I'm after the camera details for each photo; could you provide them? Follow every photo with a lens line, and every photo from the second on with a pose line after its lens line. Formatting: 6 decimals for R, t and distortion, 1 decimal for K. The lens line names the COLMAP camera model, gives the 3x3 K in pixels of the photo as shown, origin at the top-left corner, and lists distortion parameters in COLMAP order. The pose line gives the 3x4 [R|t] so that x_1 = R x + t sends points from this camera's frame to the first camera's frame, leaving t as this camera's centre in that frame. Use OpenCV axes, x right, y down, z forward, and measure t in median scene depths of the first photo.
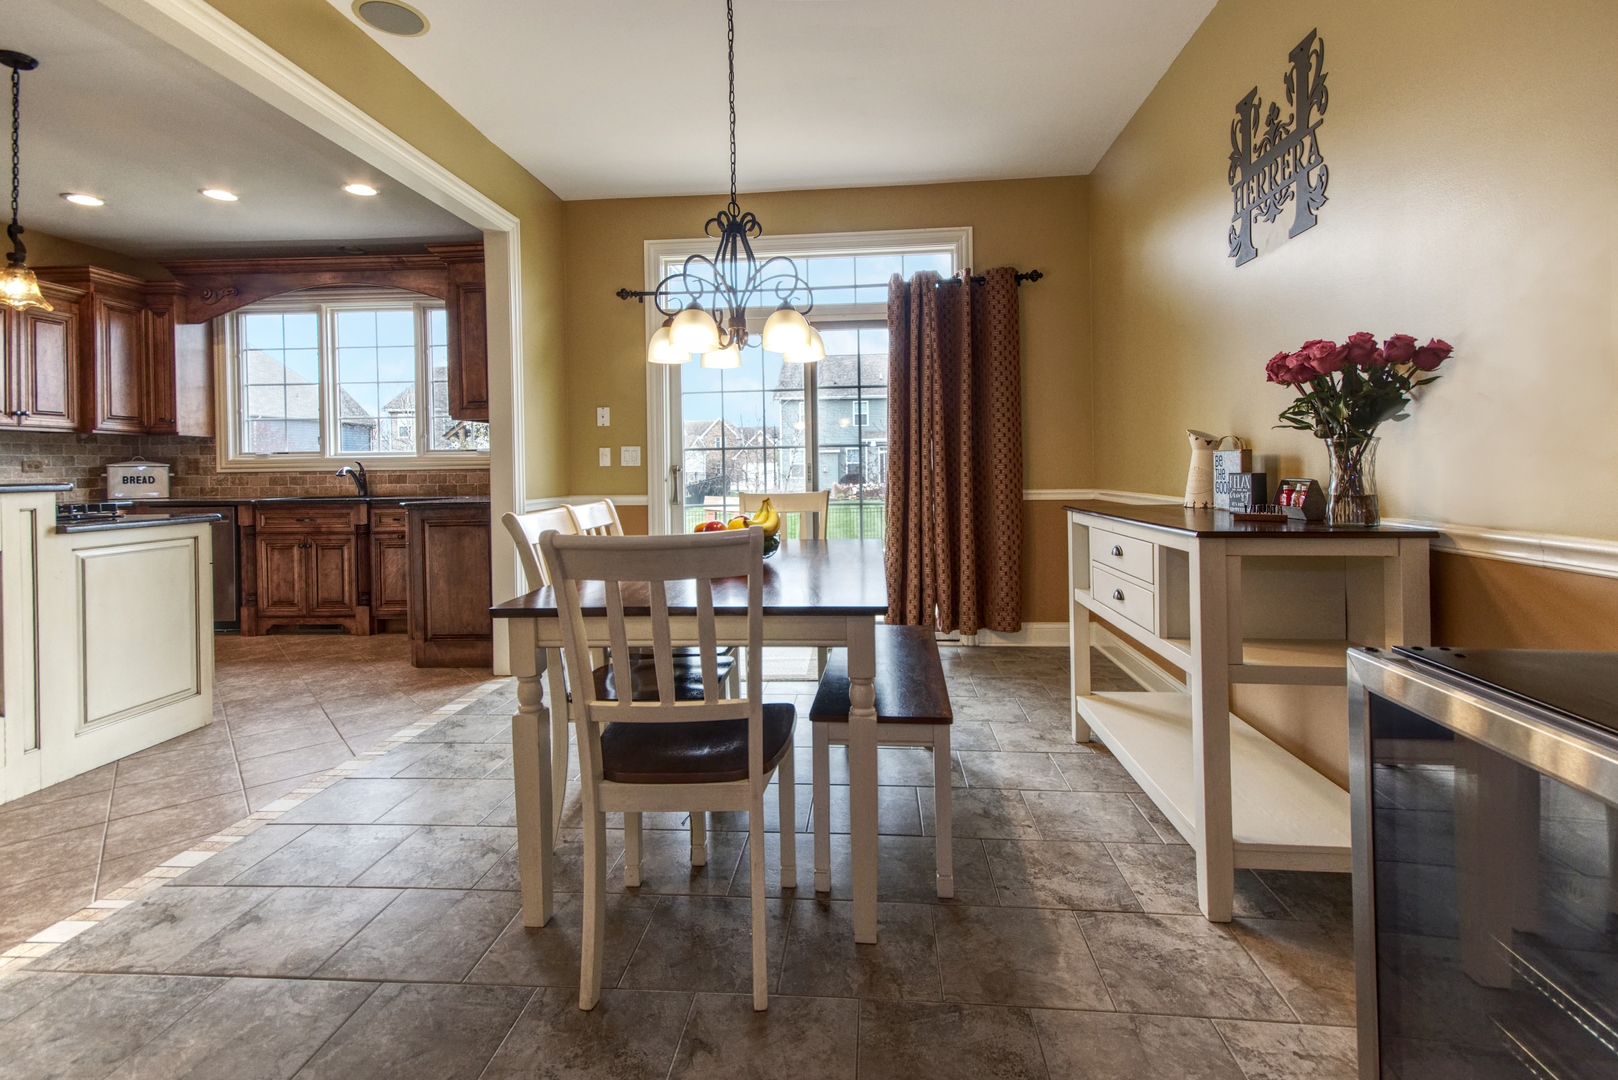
lens RADIAL K [[755.7, 0, 812.3], [0, 755.7, 478.7], [0, 0, 1]] dist [0.025958, -0.000053]
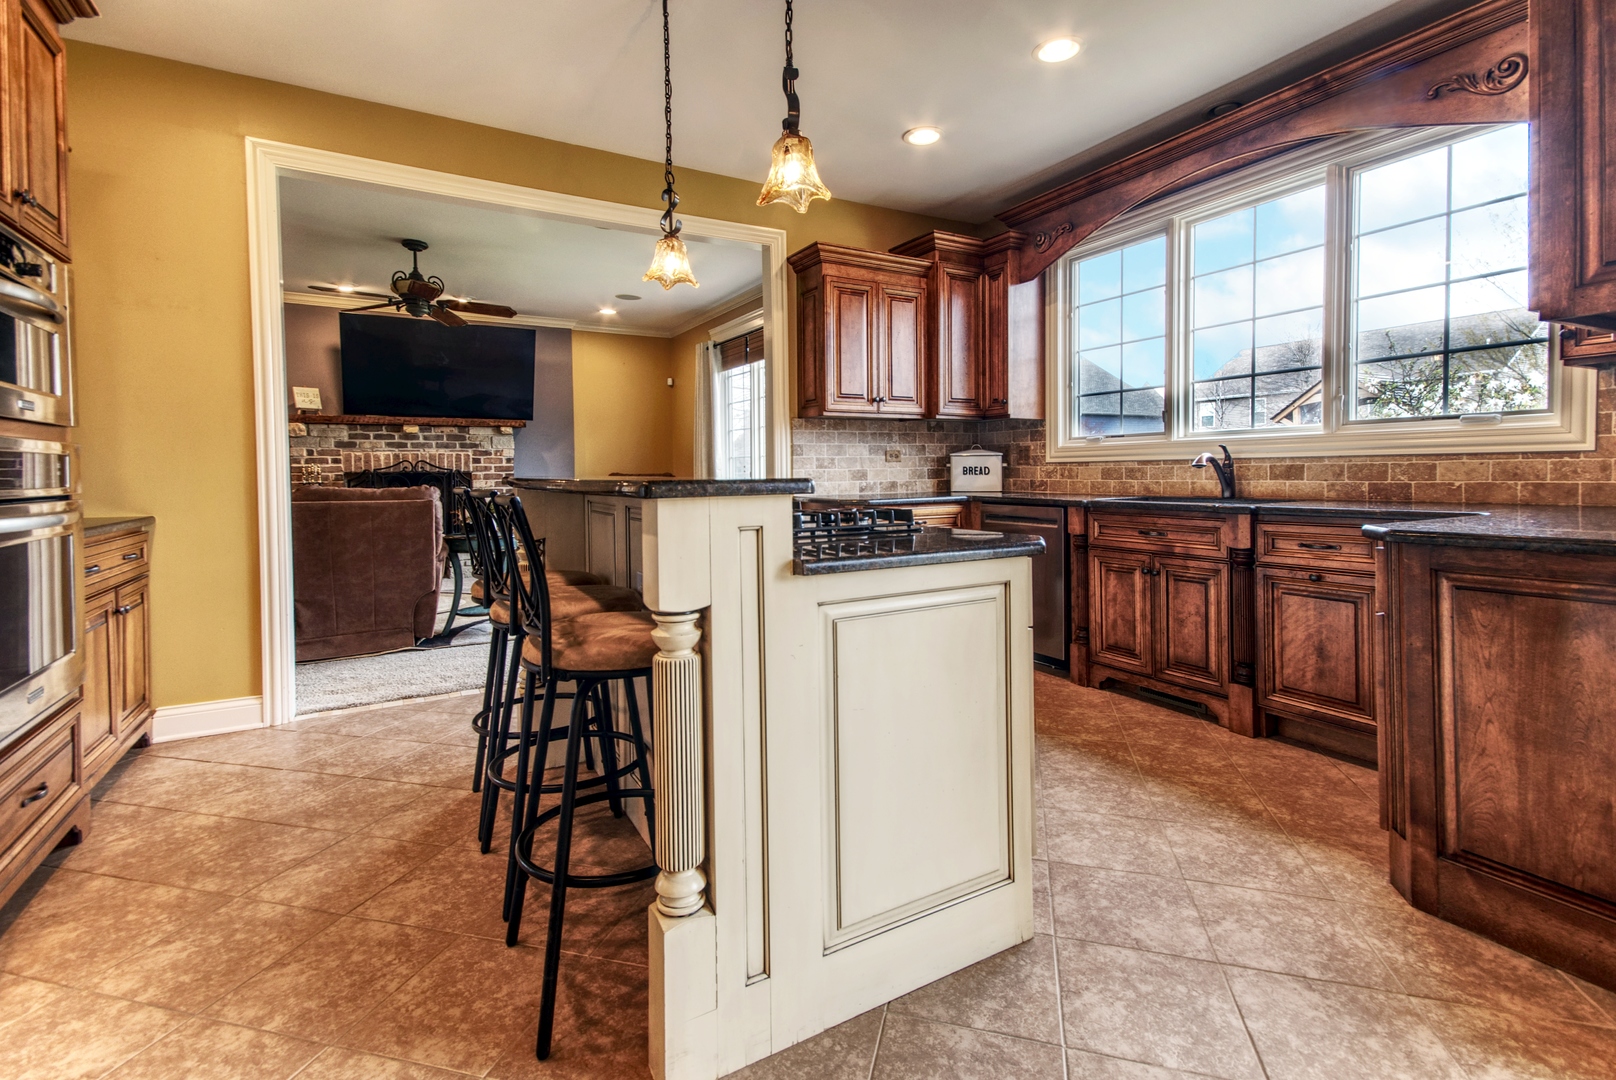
lens RADIAL K [[754.8, 0, 811.3], [0, 754.8, 478.8], [0, 0, 1]] dist [0.025958, -0.000053]
pose [[0.568576, 0.015907, -0.822477, -0.287867], [-0.006145, 0.999867, 0.015090, -0.001229], [0.822608, -0.003525, 0.568599, 0.379205]]
